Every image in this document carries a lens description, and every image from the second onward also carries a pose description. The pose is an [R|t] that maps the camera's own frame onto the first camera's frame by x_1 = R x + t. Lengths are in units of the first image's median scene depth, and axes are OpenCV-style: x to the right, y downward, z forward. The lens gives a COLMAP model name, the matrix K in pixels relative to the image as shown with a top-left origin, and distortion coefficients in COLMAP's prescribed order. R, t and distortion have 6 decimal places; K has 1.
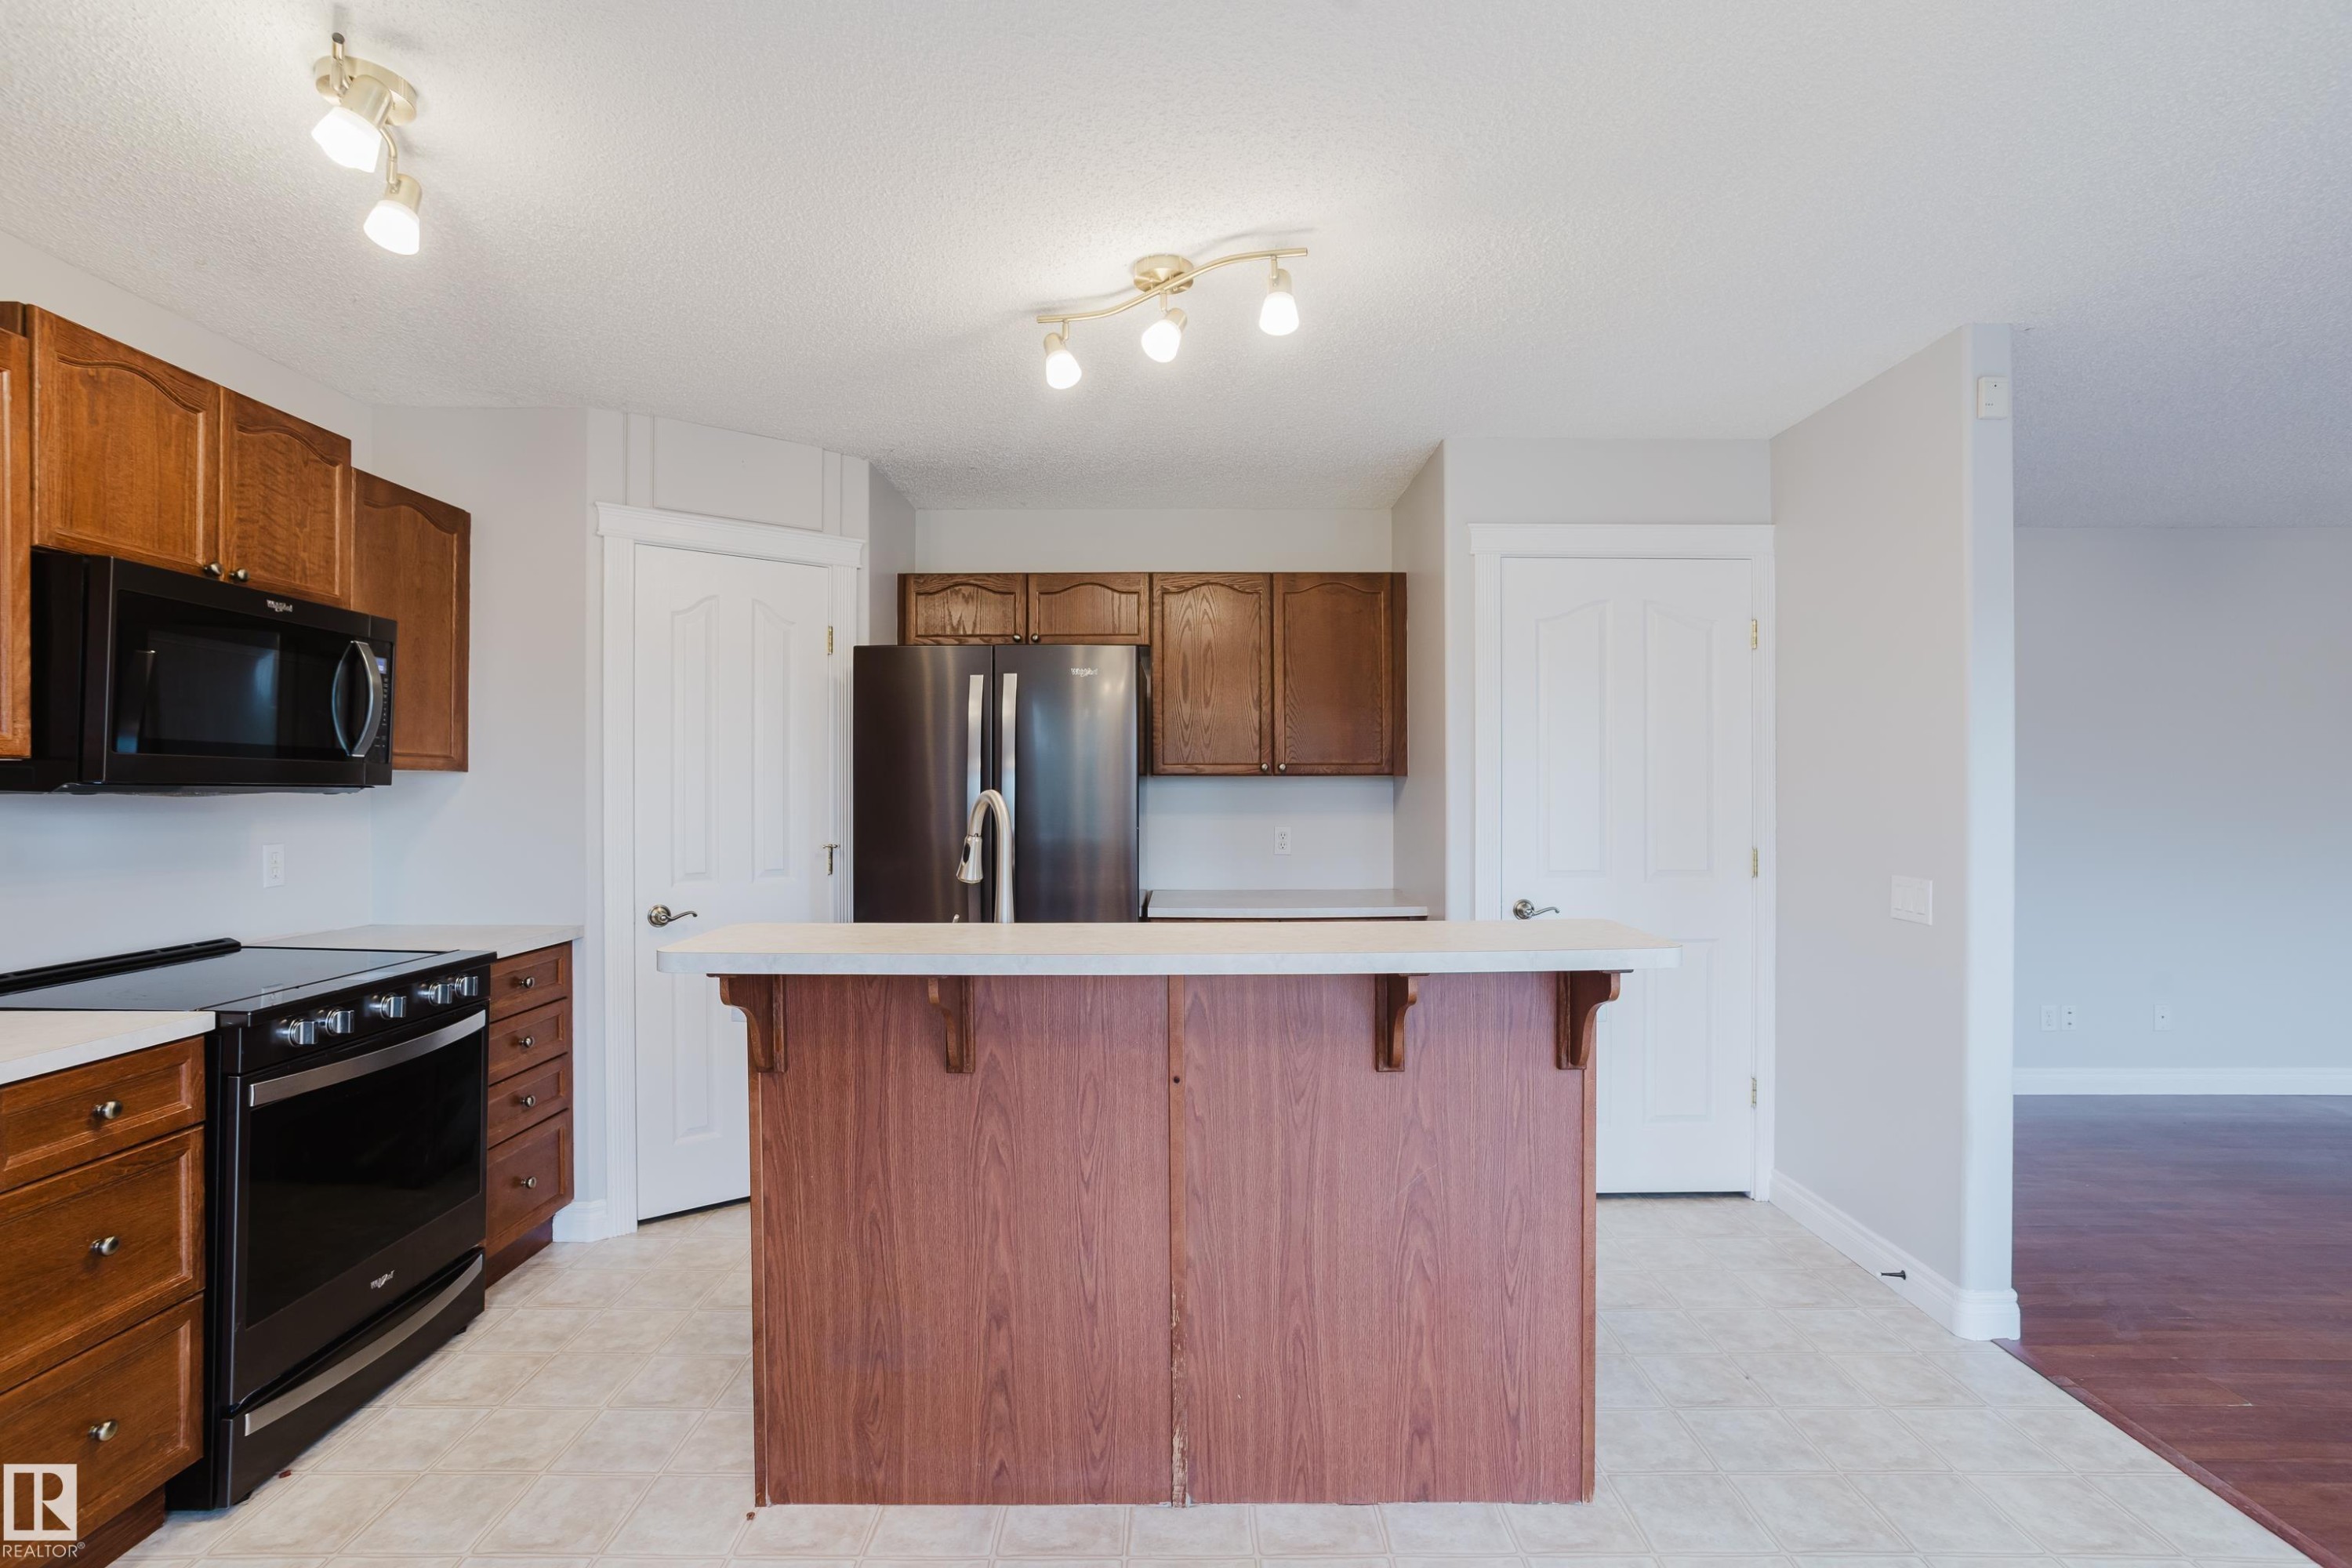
lens RADIAL K [[1148.4, 0, 1185.5], [0, 1148.4, 784.5], [0, 0, 1]] dist [-0.060375, 0.035437]
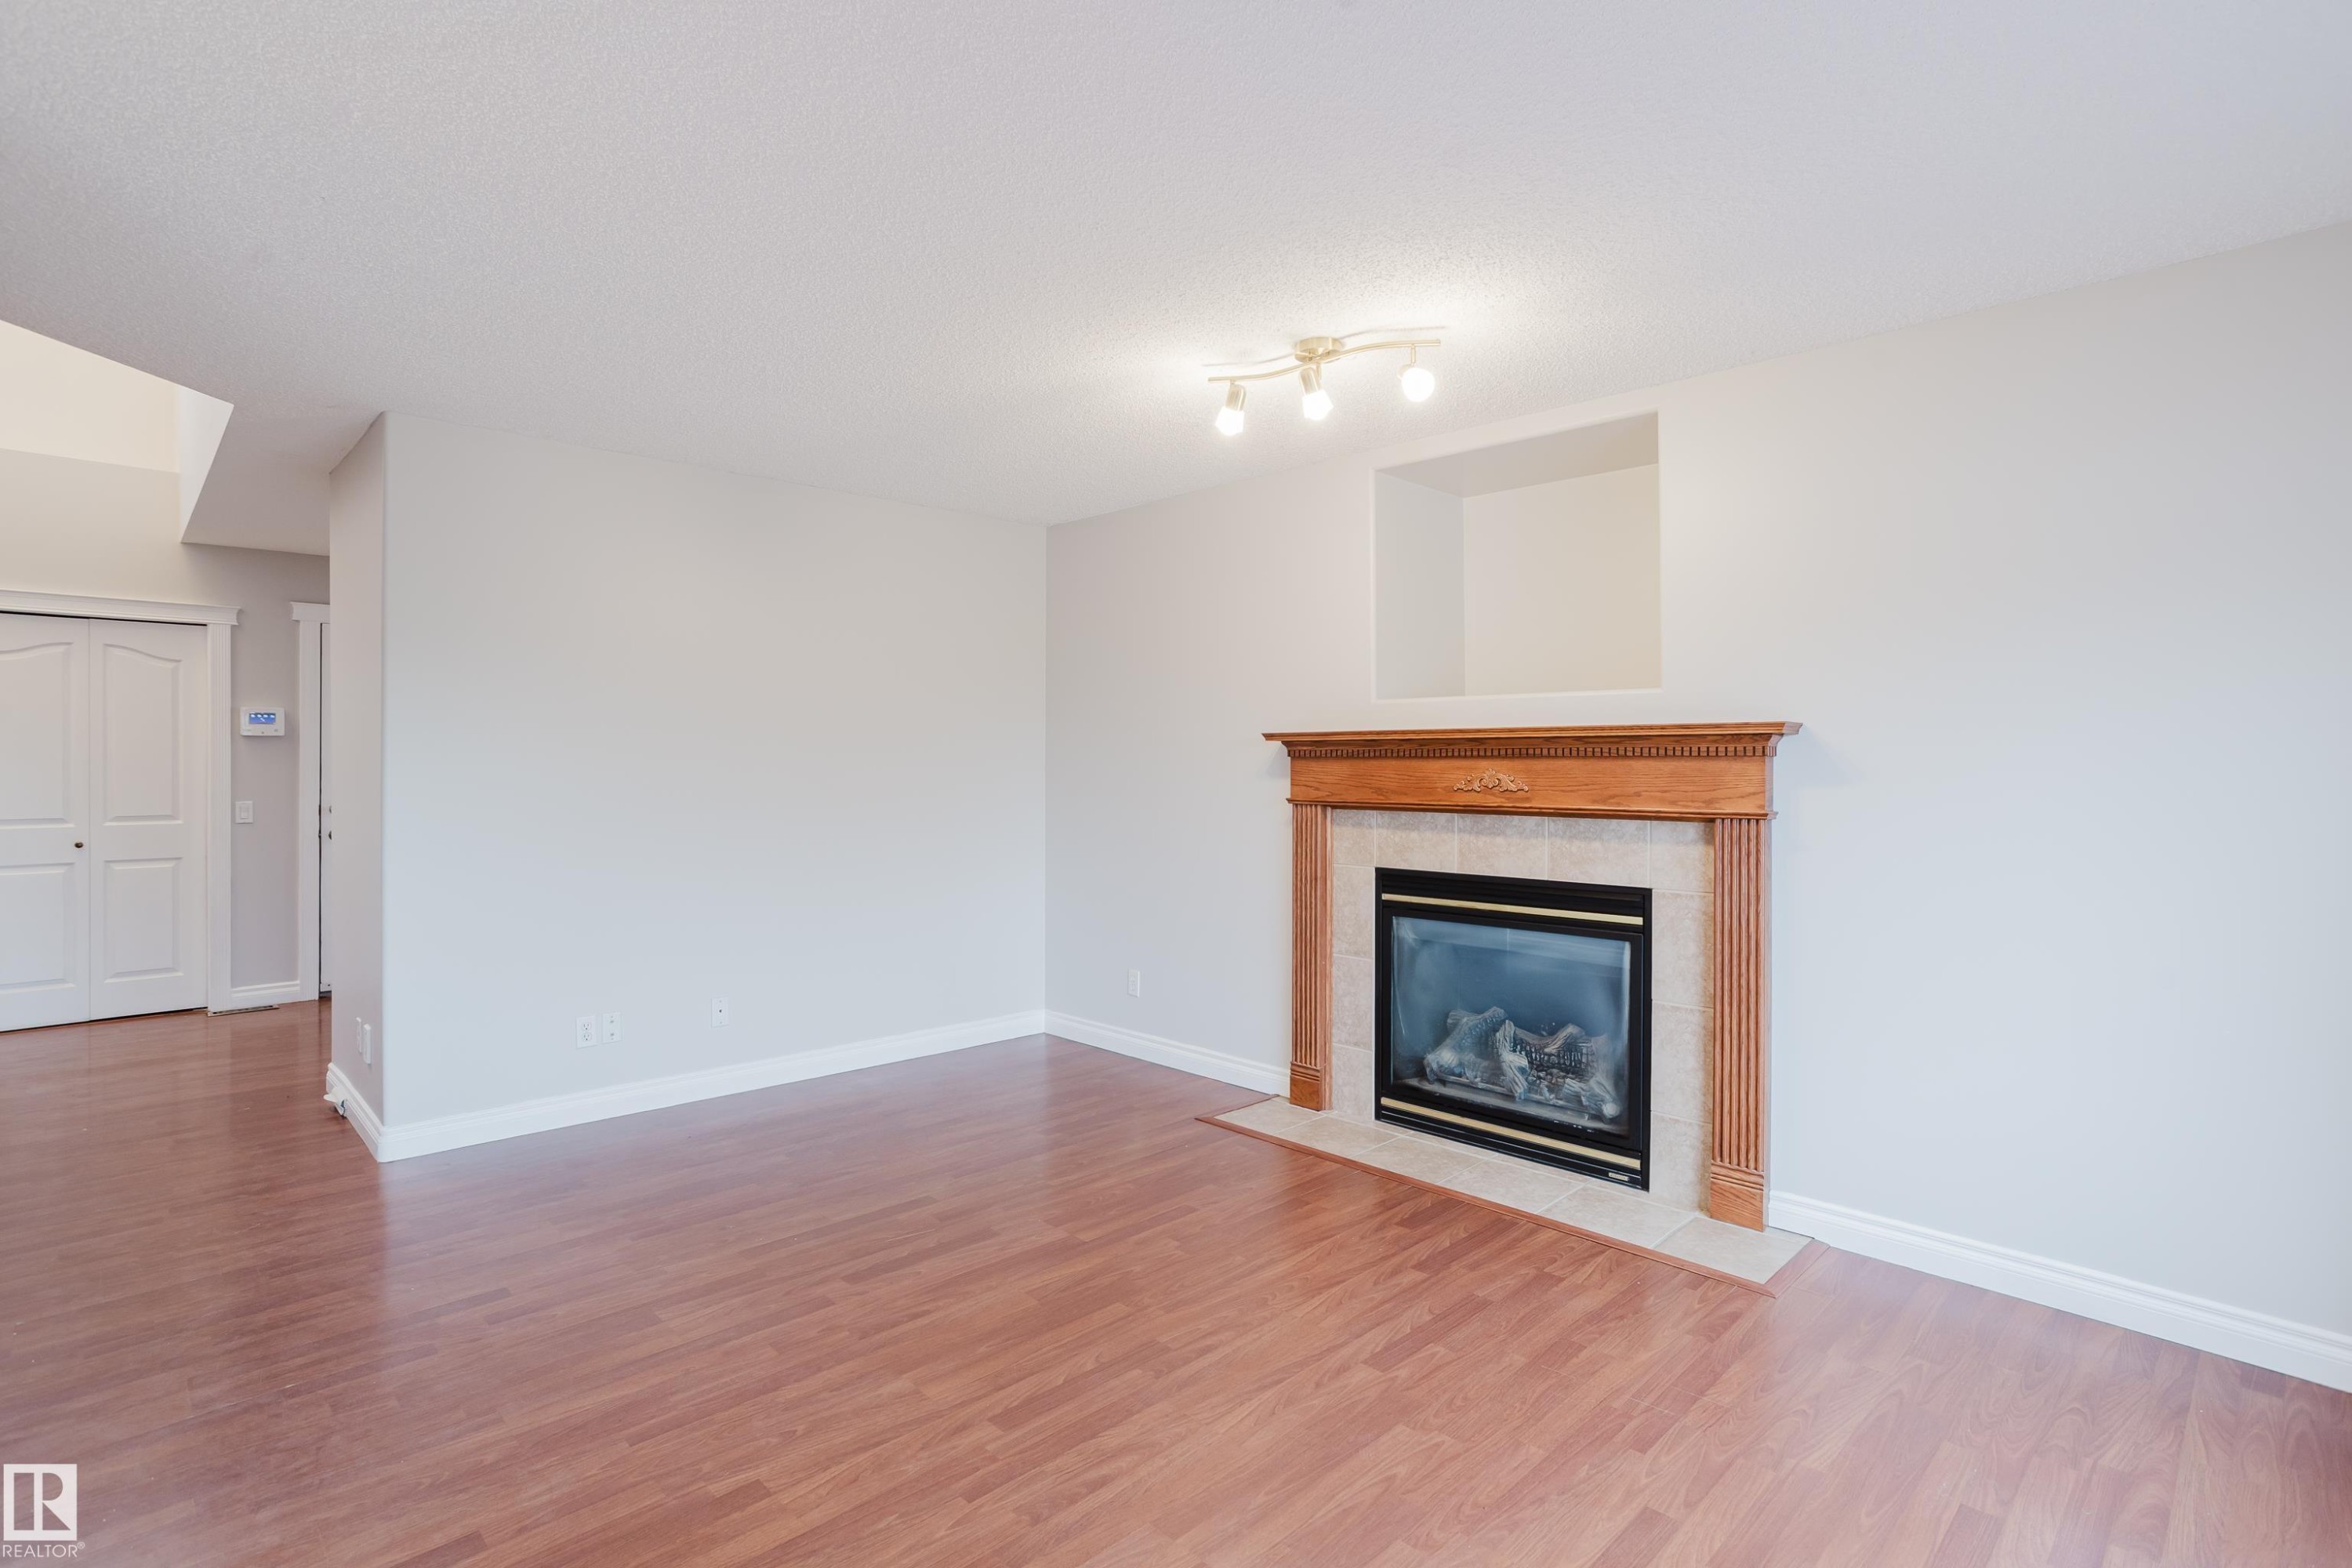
lens RADIAL K [[1141.2, 0, 1170.8], [0, 1141.2, 756.1], [0, 0, 1]] dist [-0.057532, 0.034615]
pose [[0.720558, 0.001812, 0.693392, 1.160072], [-0.001153, 0.999998, -0.001414, 0.003561], [-0.693394, 0.000219, 0.720559, 0.196057]]
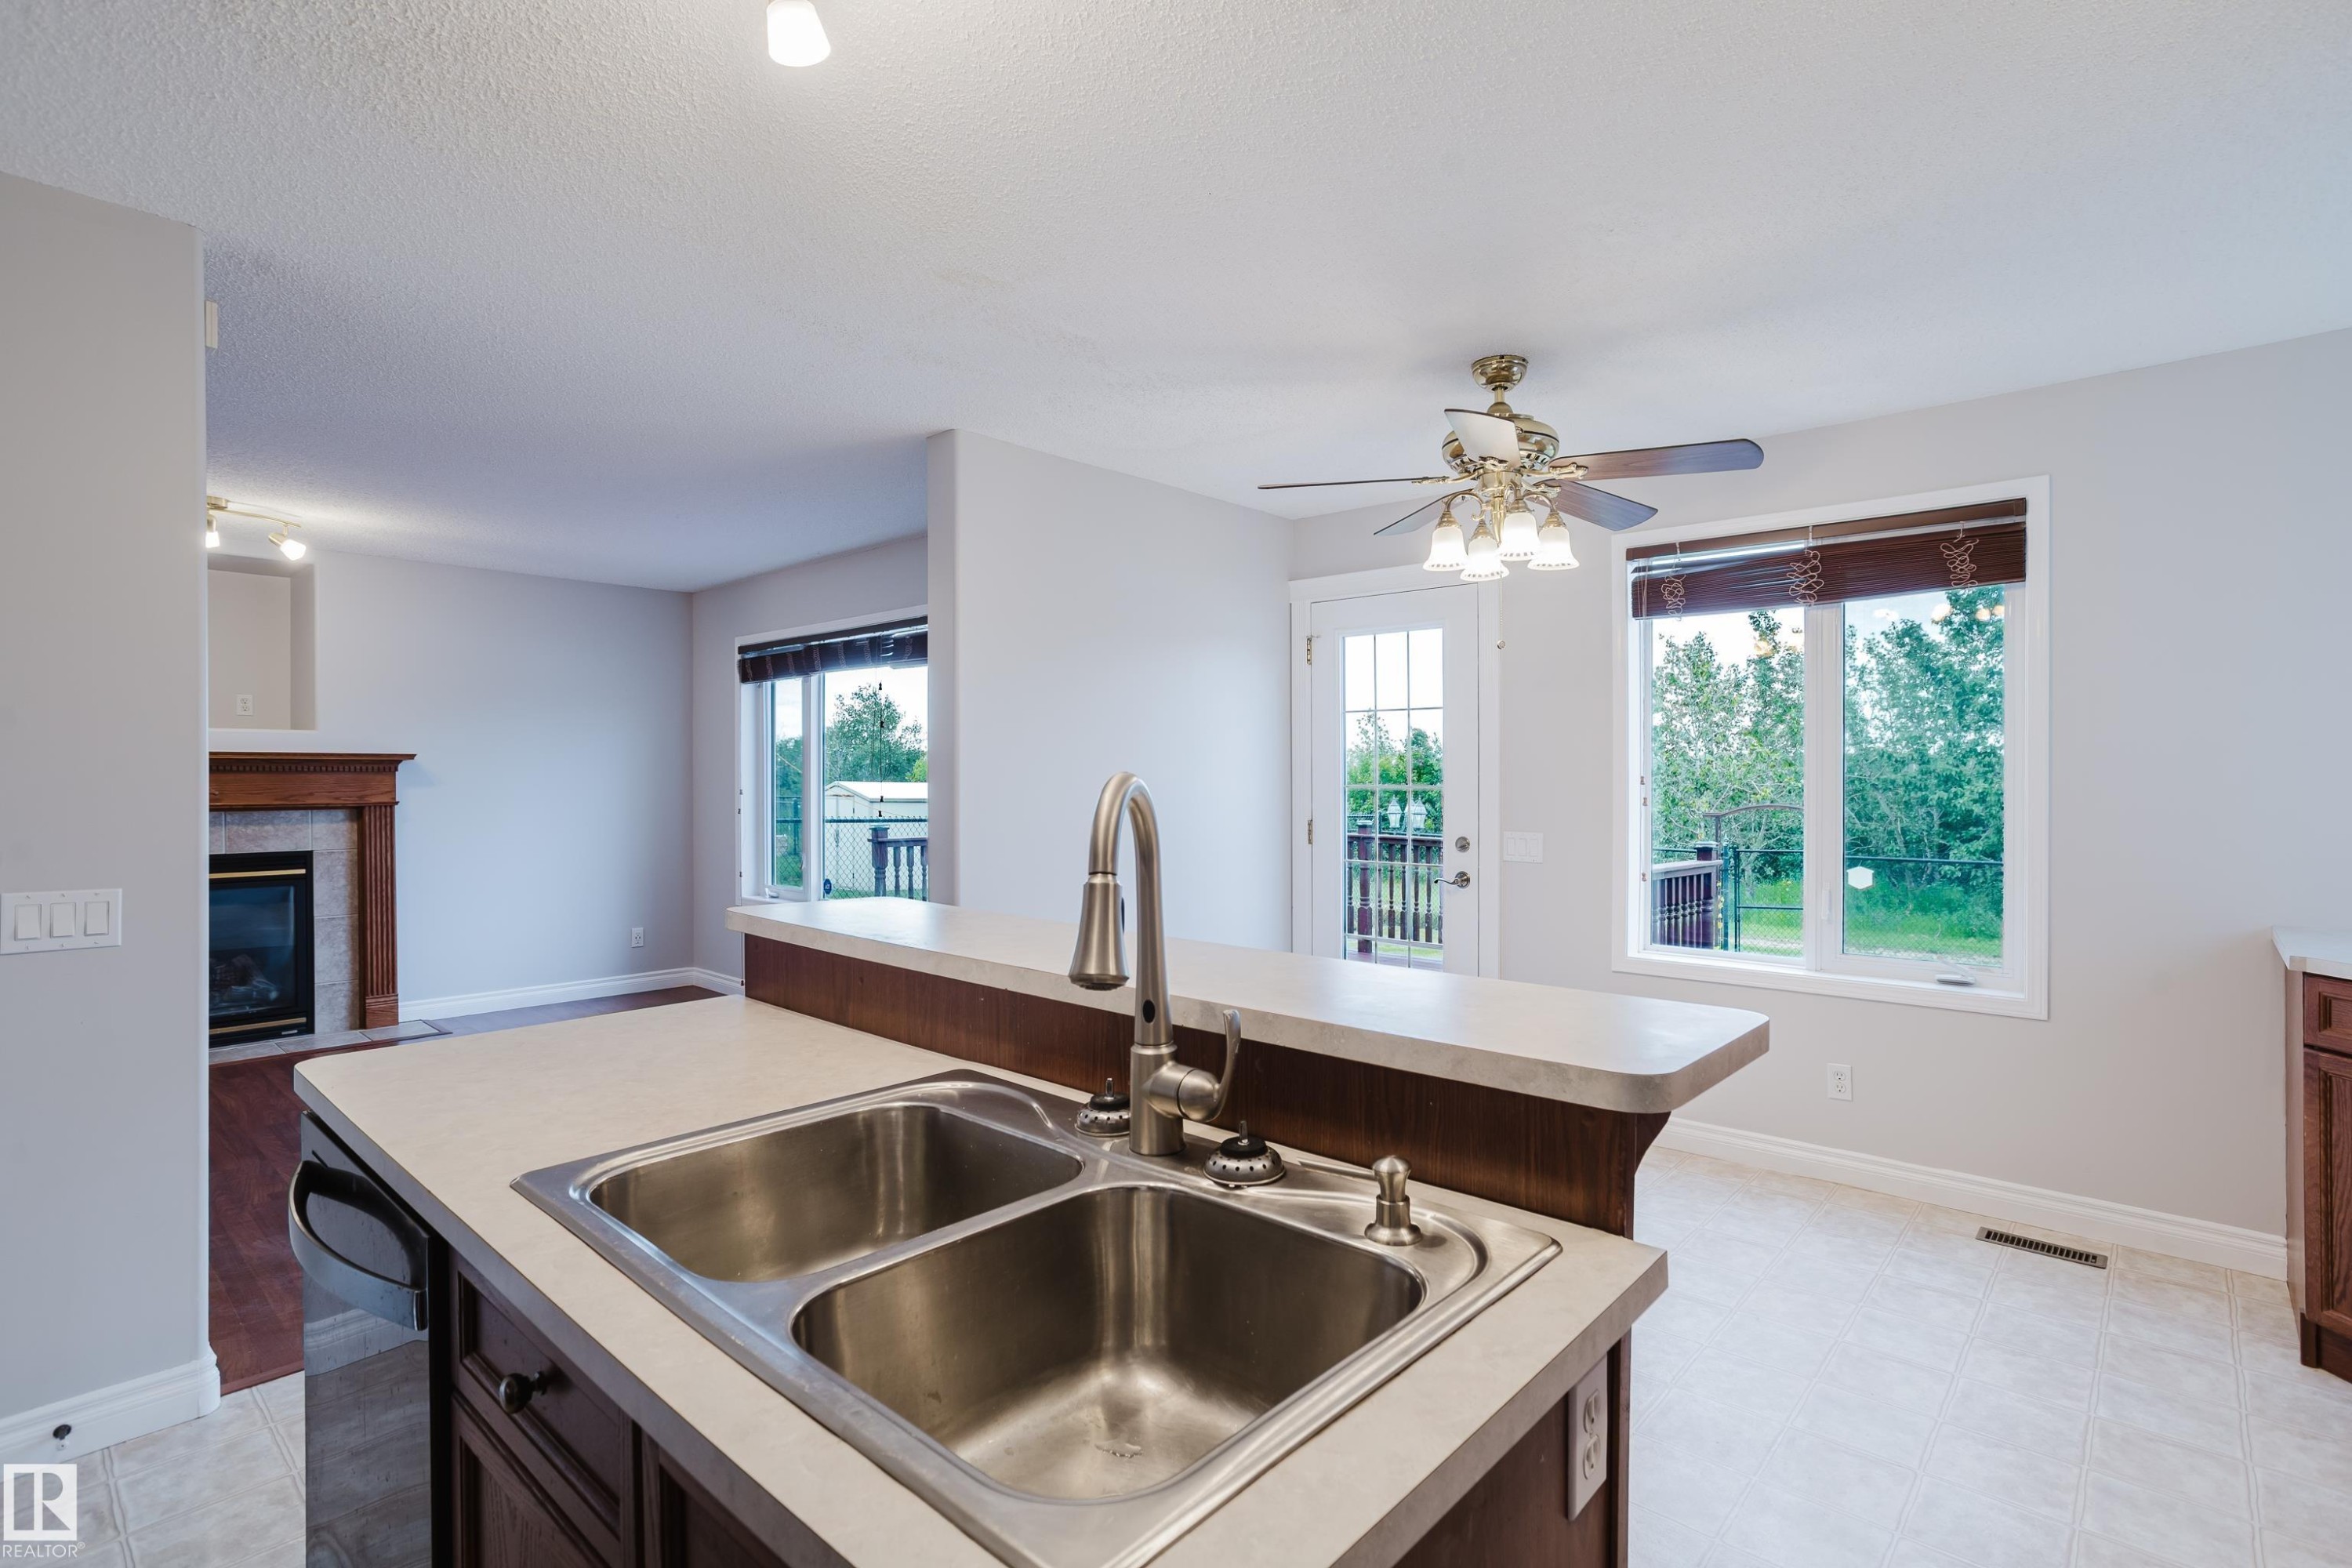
lens RADIAL K [[1143.4, 0, 1170.6], [0, 1143.4, 783.2], [0, 0, 1]] dist [-0.036551, 0.036455]
pose [[-0.738776, -0.006486, 0.673919, -0.572286], [-0.003230, 0.999976, 0.006083, 0.005213], [-0.673943, 0.002318, -0.738780, 1.509322]]
